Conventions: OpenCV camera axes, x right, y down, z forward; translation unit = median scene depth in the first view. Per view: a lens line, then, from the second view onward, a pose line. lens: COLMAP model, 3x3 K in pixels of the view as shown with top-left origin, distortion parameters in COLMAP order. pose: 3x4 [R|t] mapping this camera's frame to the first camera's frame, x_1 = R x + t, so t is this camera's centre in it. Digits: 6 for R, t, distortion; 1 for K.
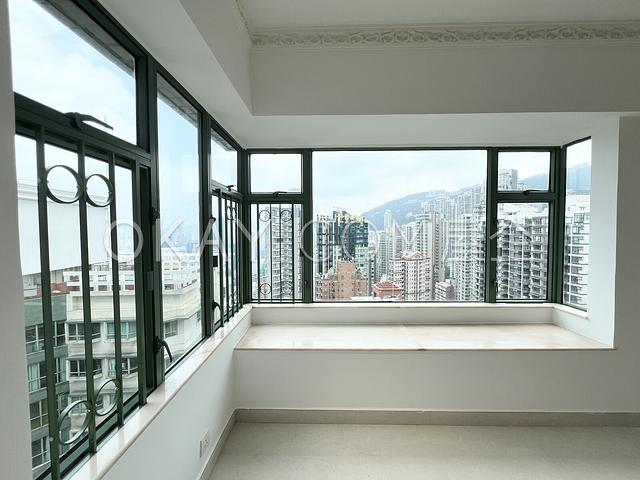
lens RADIAL K [[256.8, 0, 320.0], [0, 256.8, 240.0], [0, 0, 1]] dist [-0.000665, 0.000125]
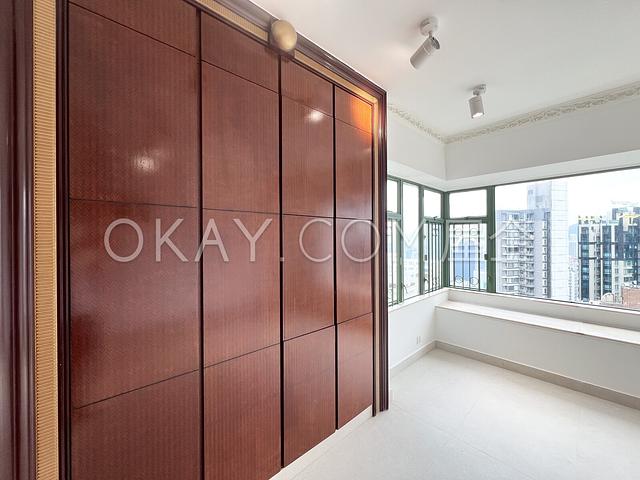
lens RADIAL K [[256.8, 0, 320.0], [0, 256.8, 240.0], [0, 0, 1]] dist [-0.000665, 0.000125]
pose [[0.694393, 0.001721, -0.719594, 0.327776], [-0.023517, 0.999517, -0.020303, 0.005486], [0.719211, 0.031021, 0.694098, -0.700702]]
